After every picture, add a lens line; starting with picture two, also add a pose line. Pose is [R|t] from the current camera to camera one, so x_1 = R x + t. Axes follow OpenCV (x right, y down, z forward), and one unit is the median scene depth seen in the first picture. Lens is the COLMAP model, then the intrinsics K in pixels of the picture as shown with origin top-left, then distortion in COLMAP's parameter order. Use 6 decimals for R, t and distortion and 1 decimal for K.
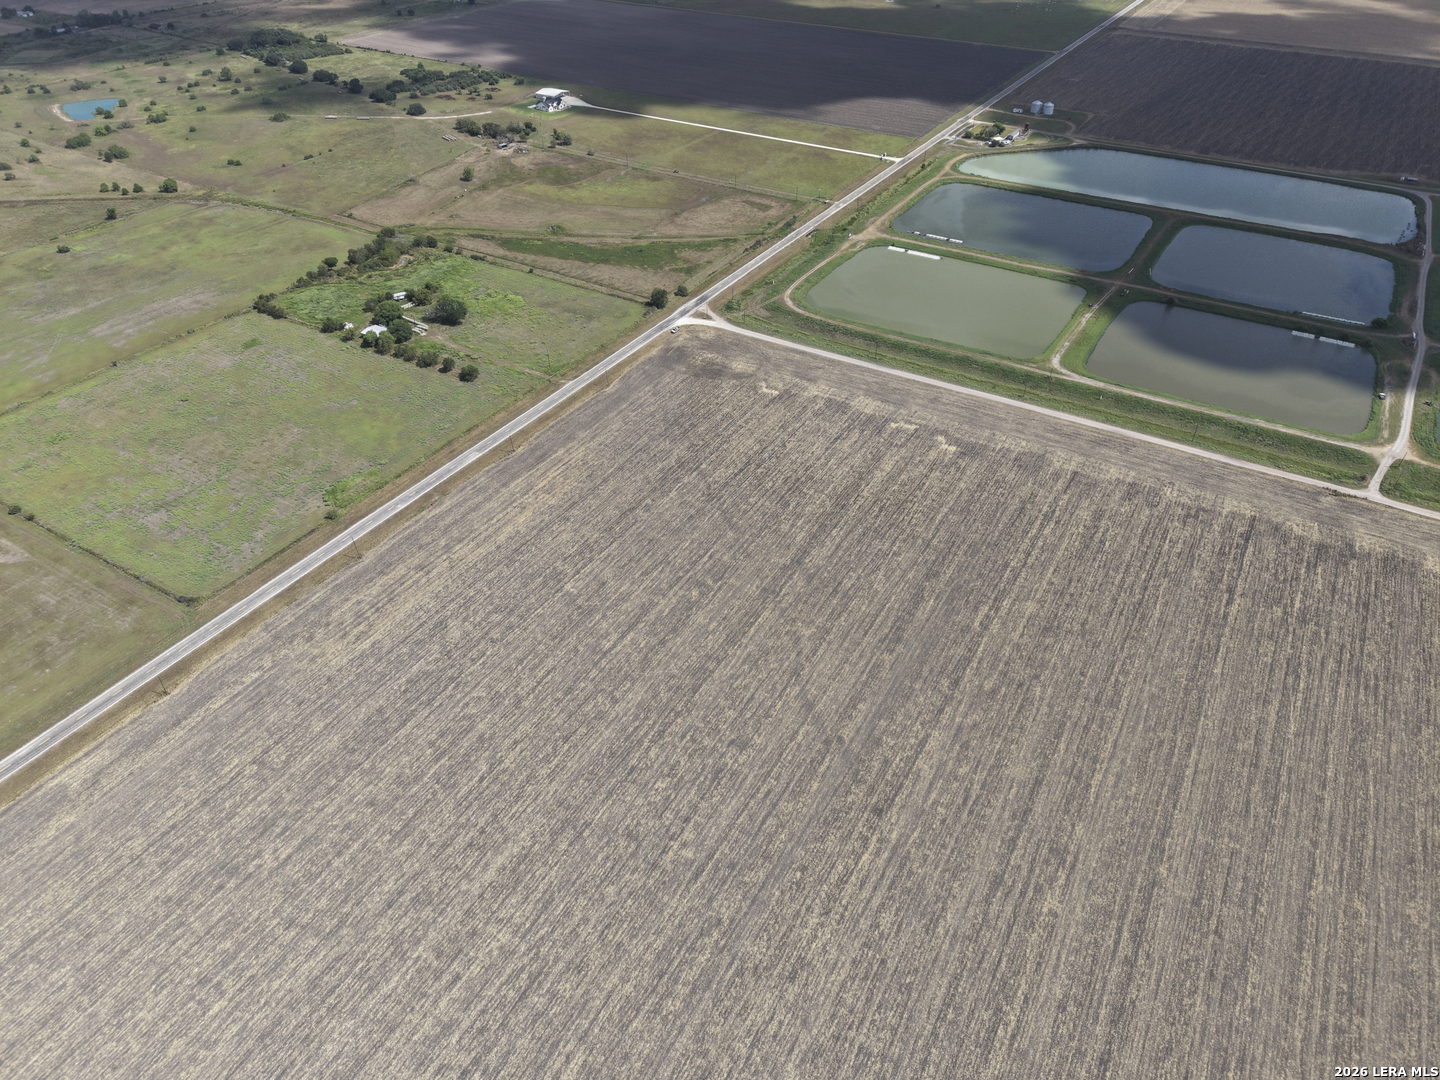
lens RADIAL K [[1028.9, 0, 721.5], [0, 1028.9, 446.5], [0, 0, 1]] dist [0.073082, -0.102930]
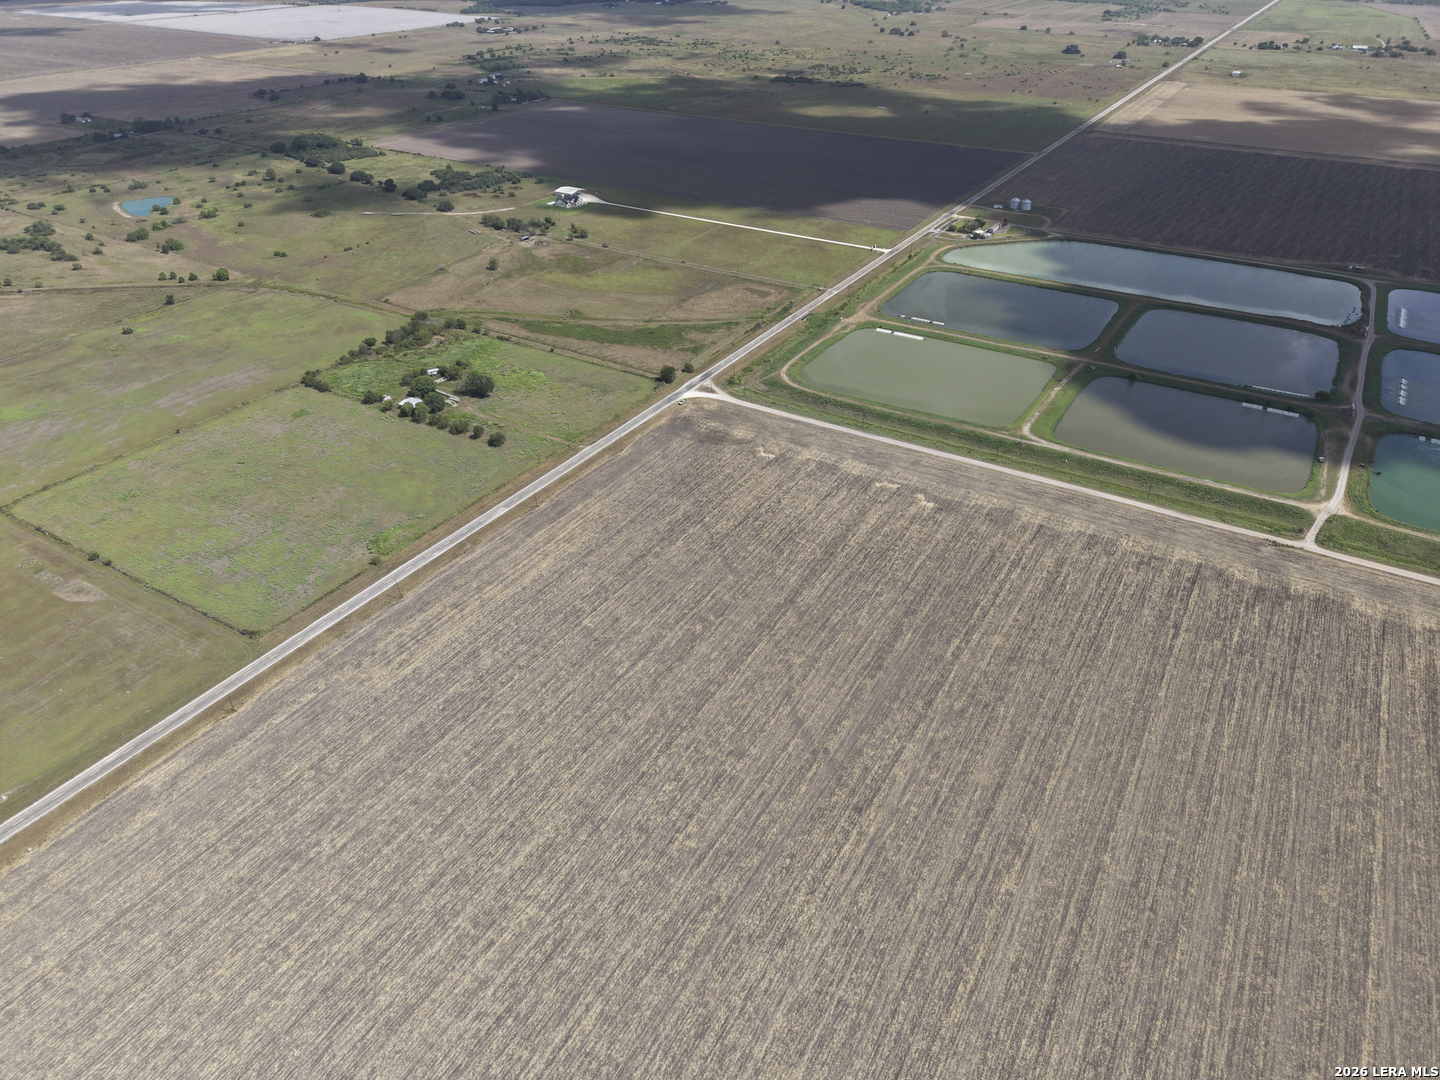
lens RADIAL K [[1002.4, 0, 720.5], [0, 1002.4, 465.4], [0, 0, 1]] dist [0.104340, -0.179292]
pose [[0.999979, 0.000294, -0.006549, 0.005056], [-0.000705, 0.998024, -0.062835, 0.033753], [0.006517, 0.062838, 0.998002, -0.104686]]
